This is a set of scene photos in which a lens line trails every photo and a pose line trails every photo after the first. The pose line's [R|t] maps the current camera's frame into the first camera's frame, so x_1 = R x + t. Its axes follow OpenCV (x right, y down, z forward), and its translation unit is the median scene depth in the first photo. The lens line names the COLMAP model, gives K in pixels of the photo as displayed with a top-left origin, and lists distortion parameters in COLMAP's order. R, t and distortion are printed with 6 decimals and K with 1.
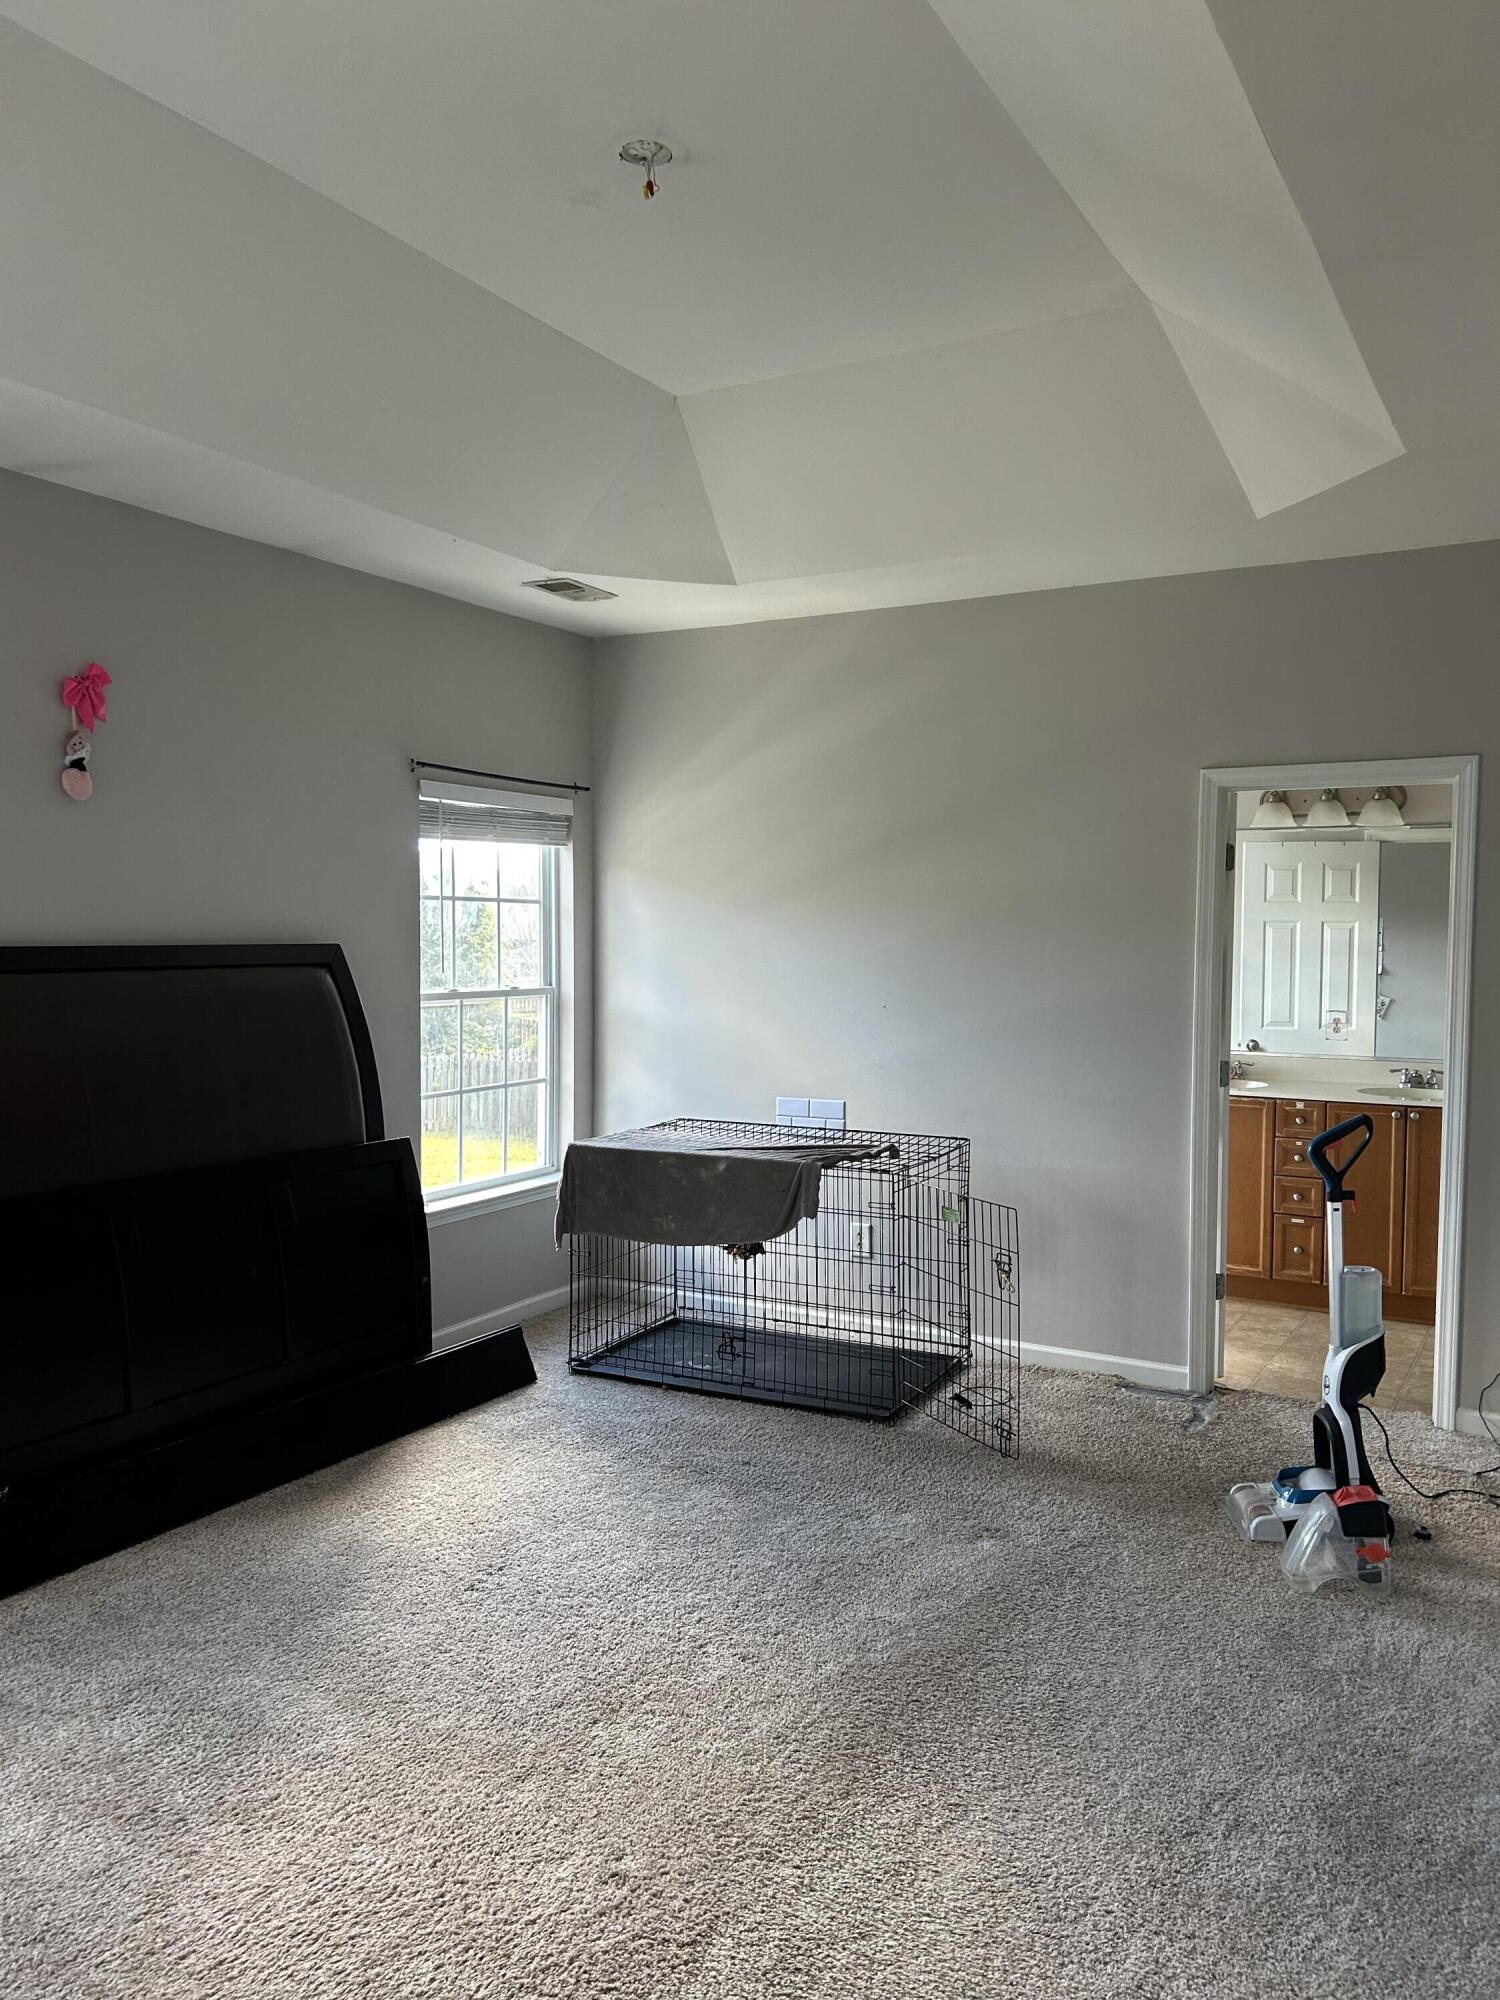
lens RADIAL K [[1502.8, 0, 748.2], [0, 1502.8, 1000.3], [0, 0, 1]] dist [0.015249, -0.017641]
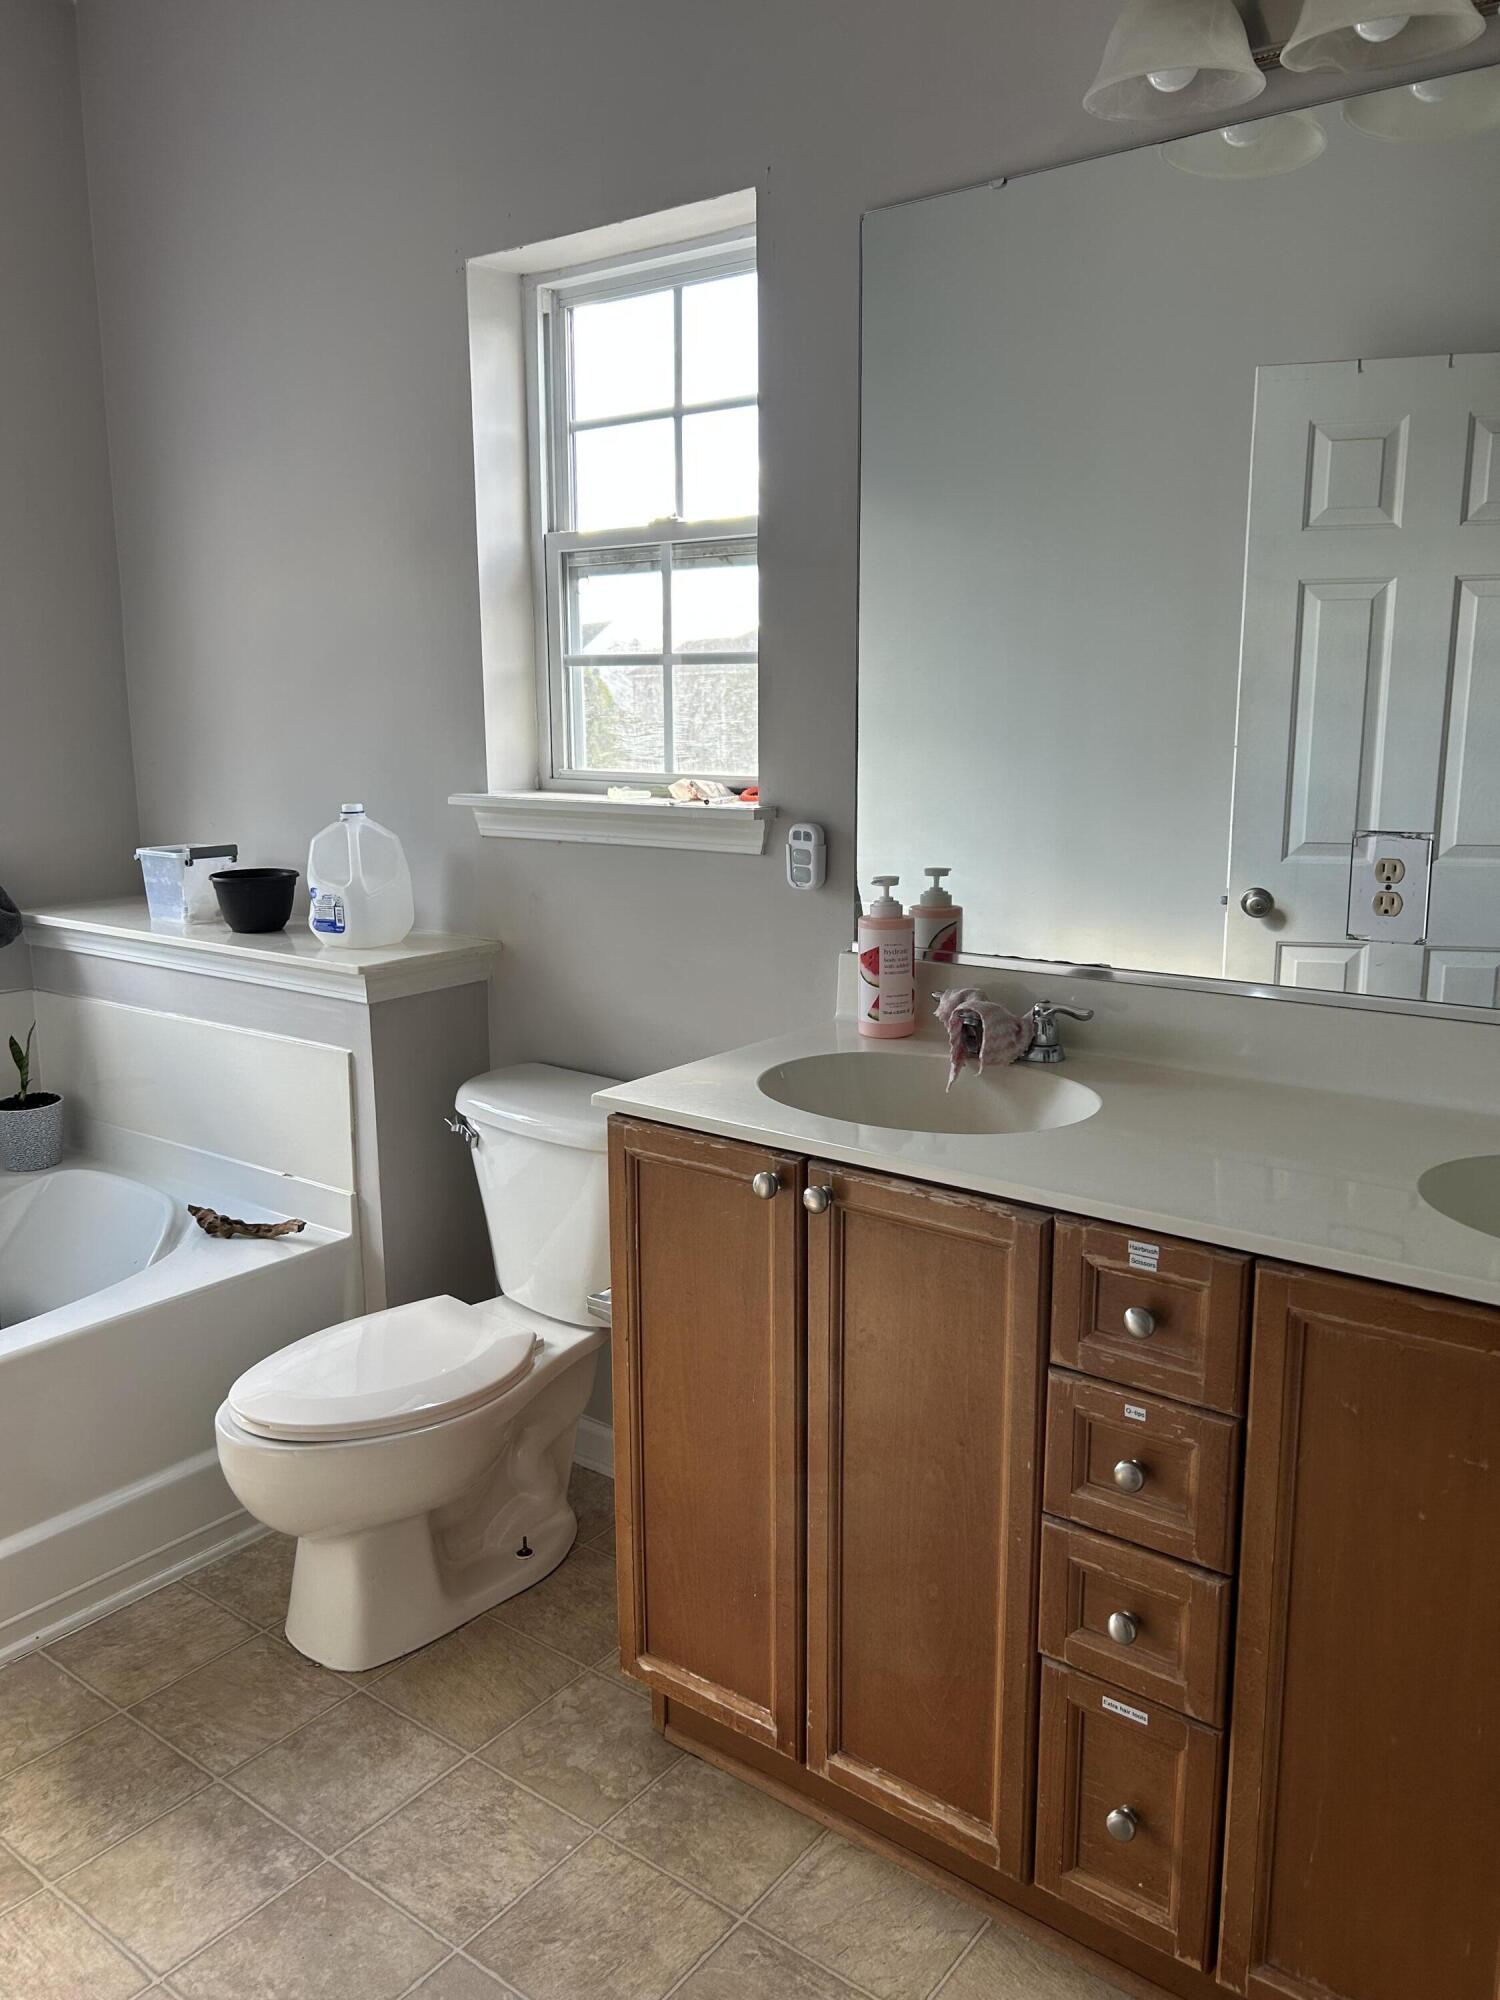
lens RADIAL K [[1502.8, 0, 753.0], [0, 1502.8, 1000.1], [0, 0, 1]] dist [0.015249, -0.017641]
pose [[0.990751, 0.013484, -0.135022, 0.336298], [0.005396, 0.990348, 0.138497, -0.000807], [0.135586, -0.137944, 0.981116, 0.768339]]
